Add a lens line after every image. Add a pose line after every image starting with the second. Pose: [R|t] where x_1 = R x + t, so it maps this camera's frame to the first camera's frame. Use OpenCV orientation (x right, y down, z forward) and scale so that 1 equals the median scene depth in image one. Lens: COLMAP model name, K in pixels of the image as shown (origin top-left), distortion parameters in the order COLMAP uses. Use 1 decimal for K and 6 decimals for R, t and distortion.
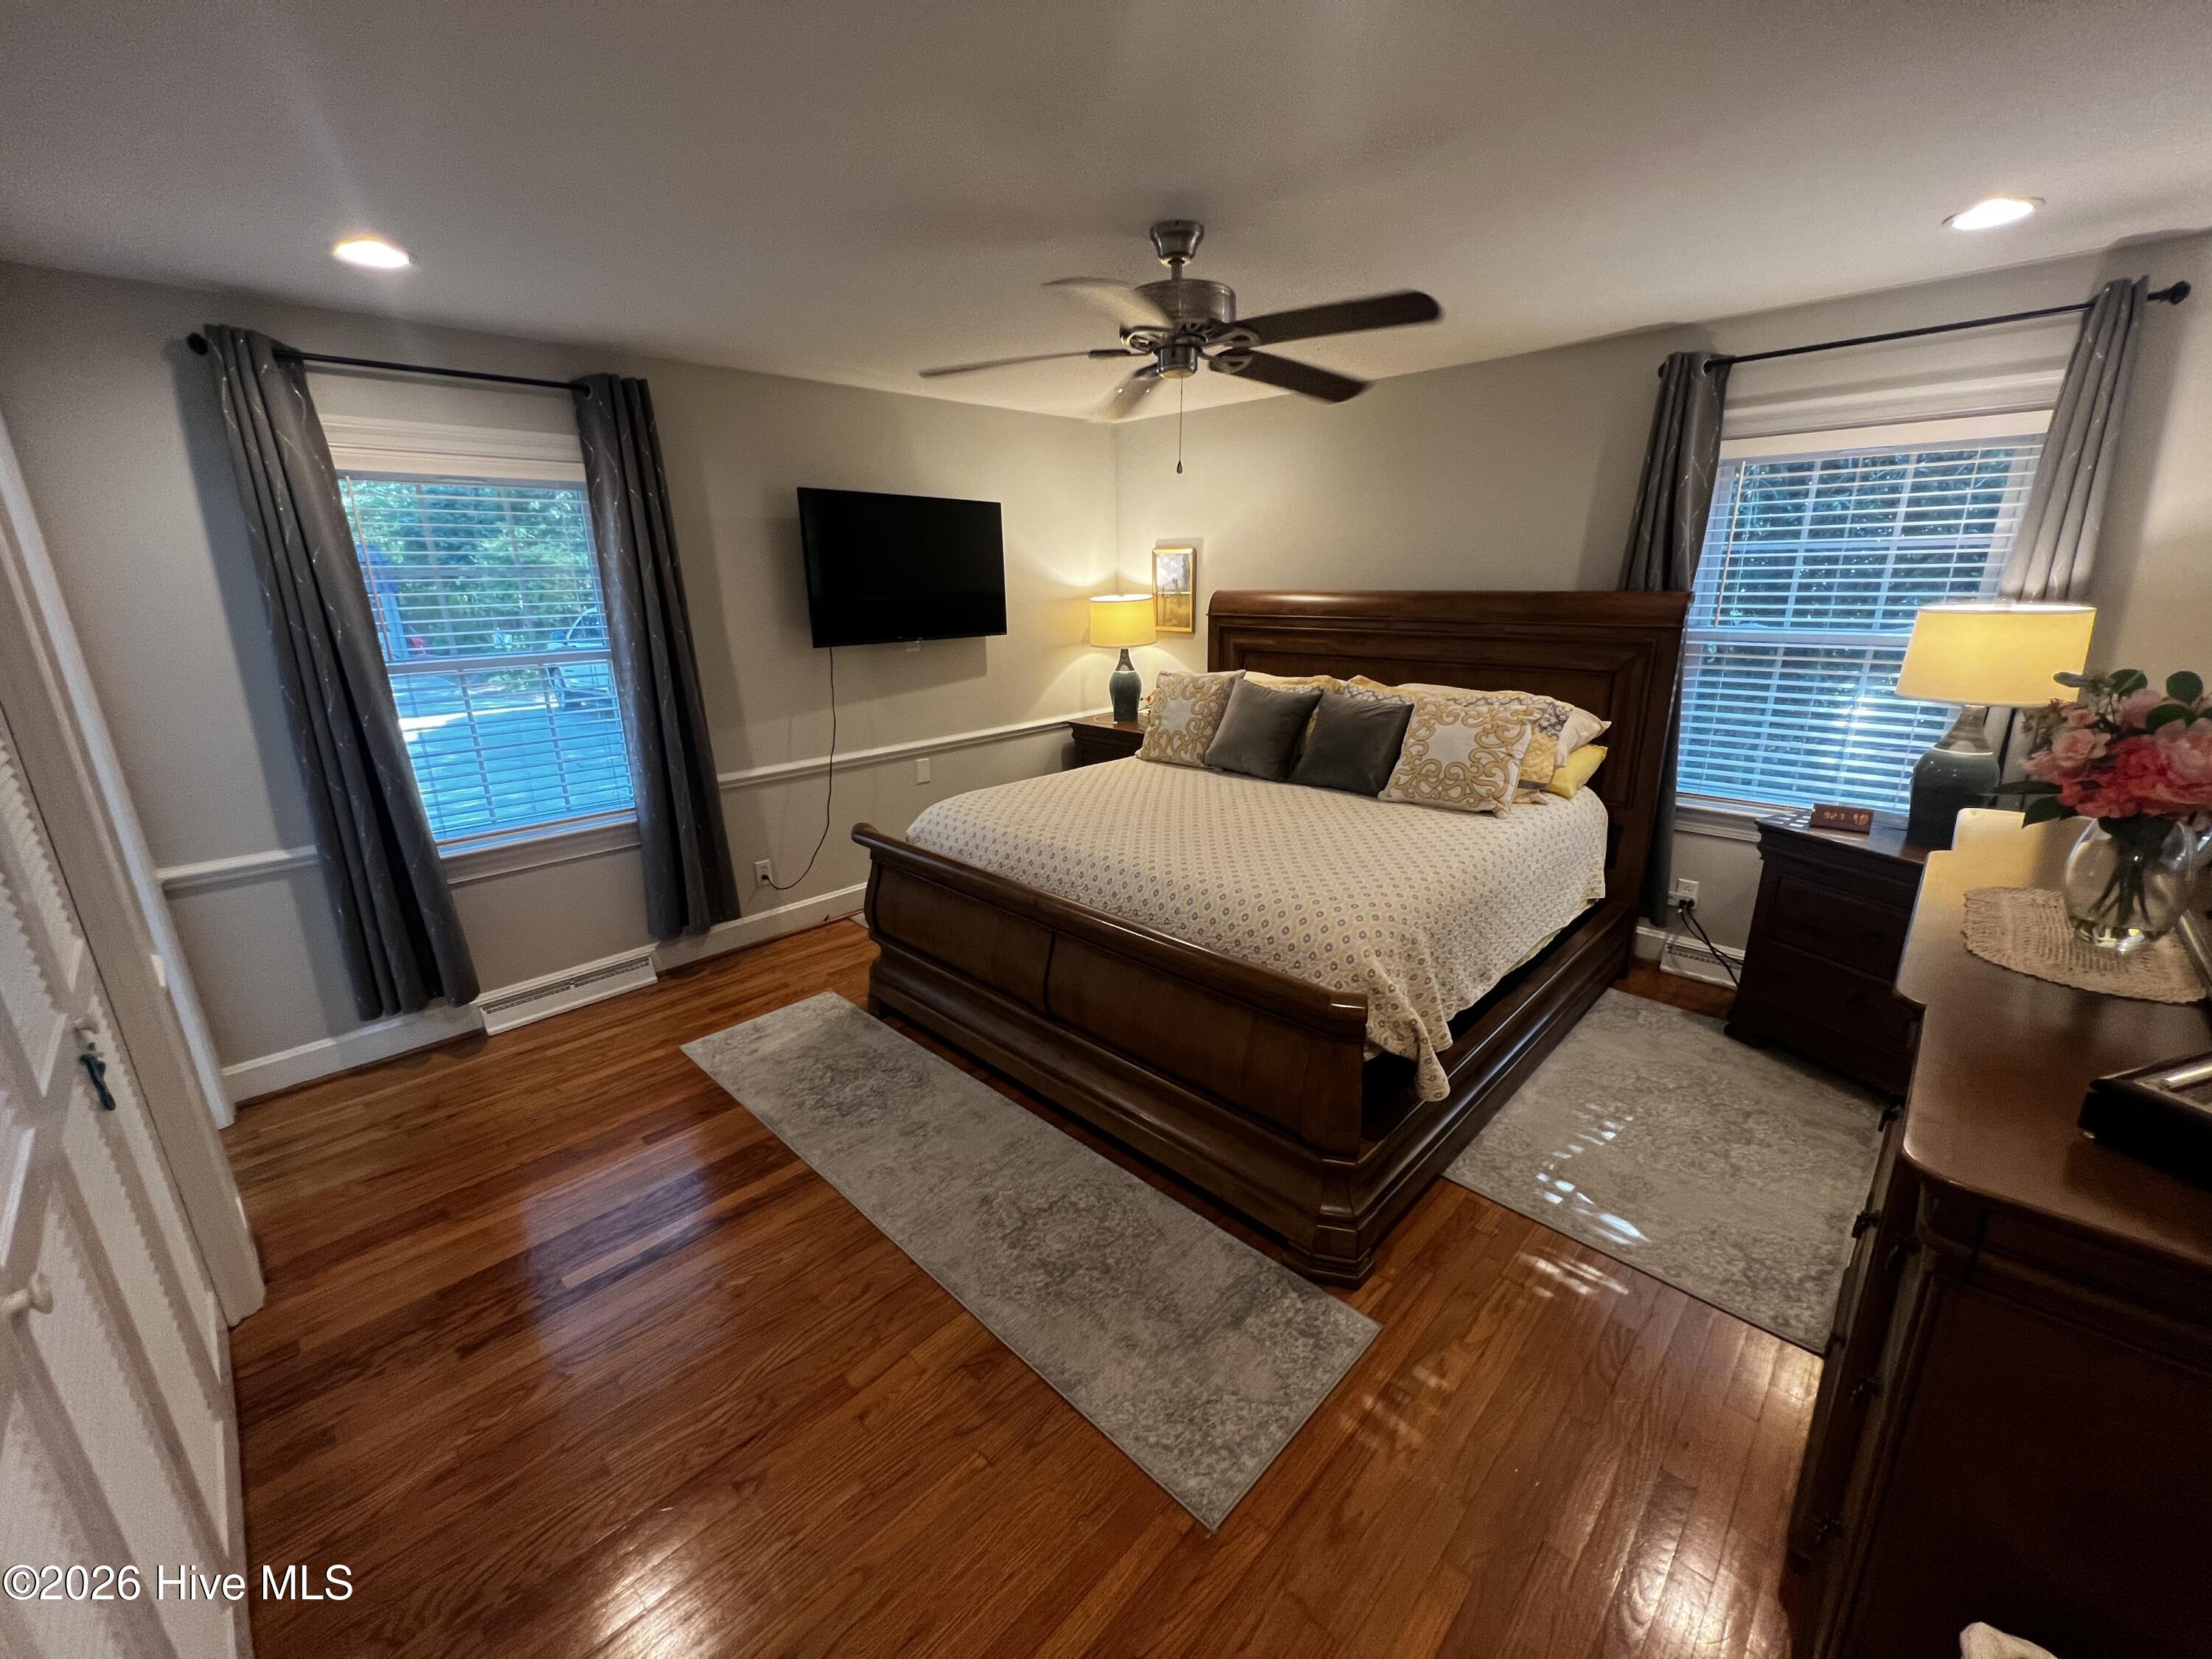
lens RADIAL K [[881.3, 0, 1108.4], [0, 881.3, 831.3], [0, 0, 1]] dist [-0.001446, 0.000419]
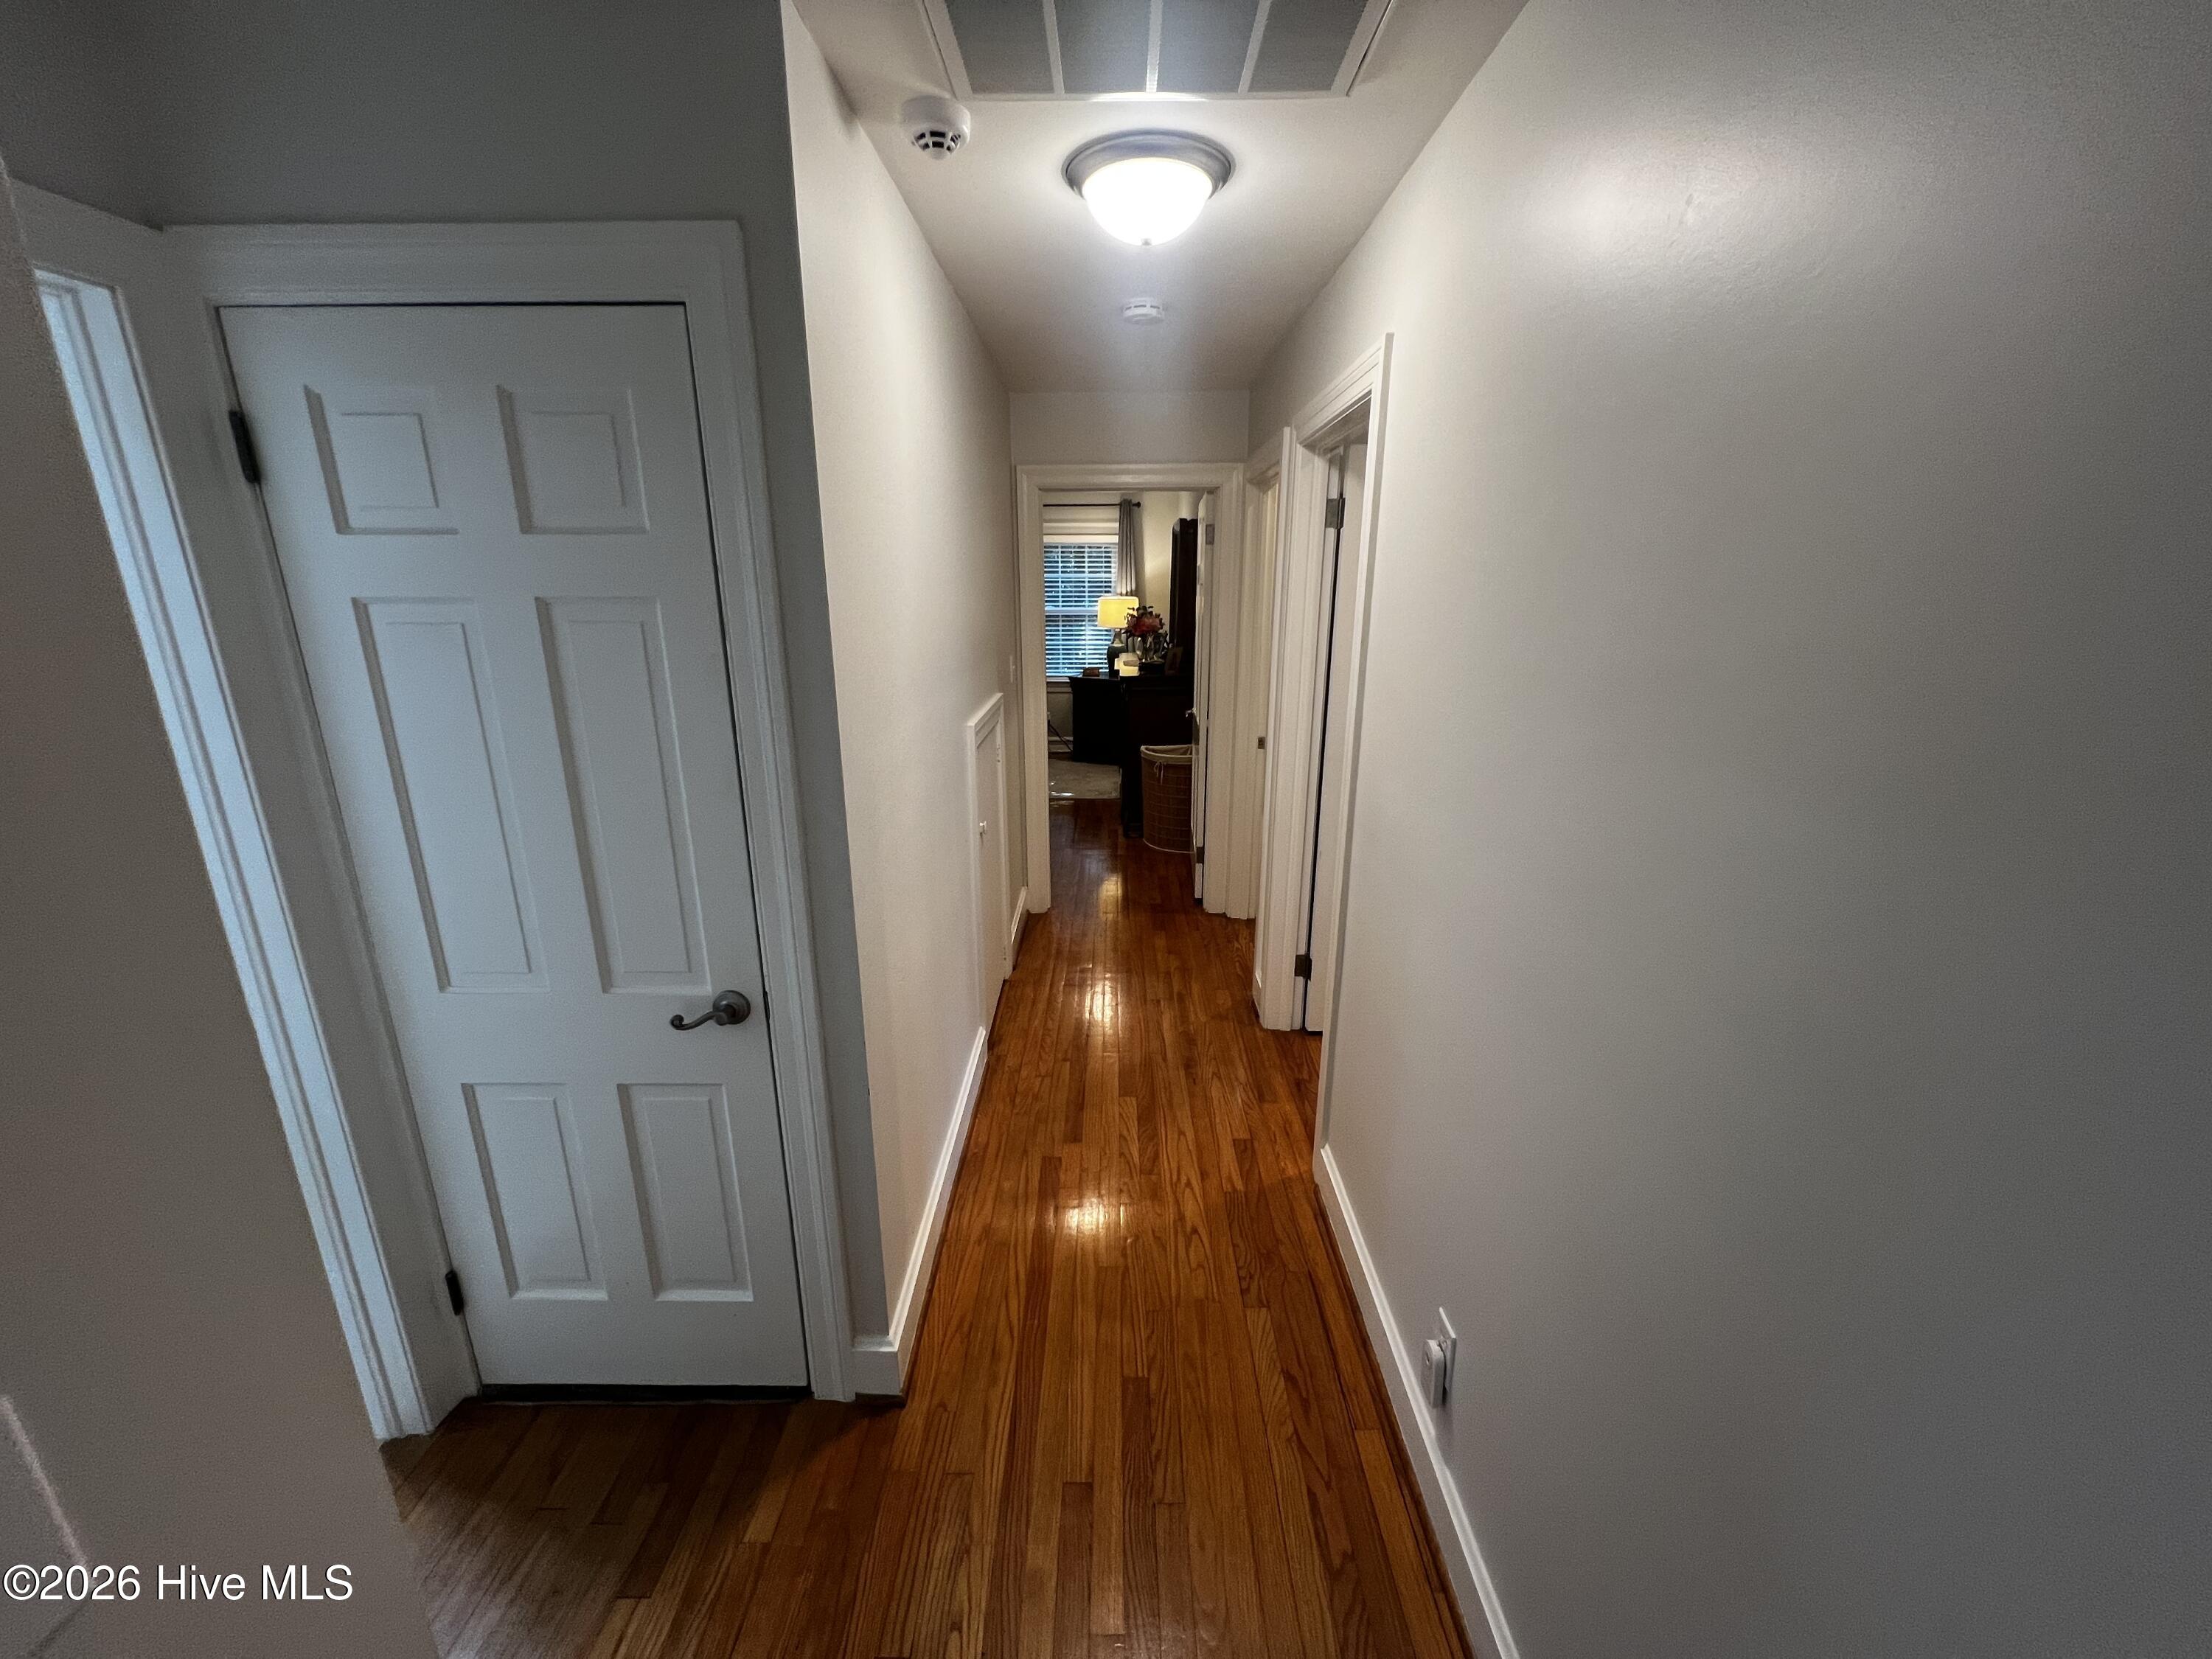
lens RADIAL K [[881.3, 0, 1106.5], [0, 881.3, 828.0], [0, 0, 1]] dist [-0.001446, 0.000419]
pose [[0.722611, -0.177571, 0.668058, -1.155669], [0.179880, 0.981451, 0.066302, 0.305415], [-0.667440, 0.072260, 0.741149, -1.141774]]
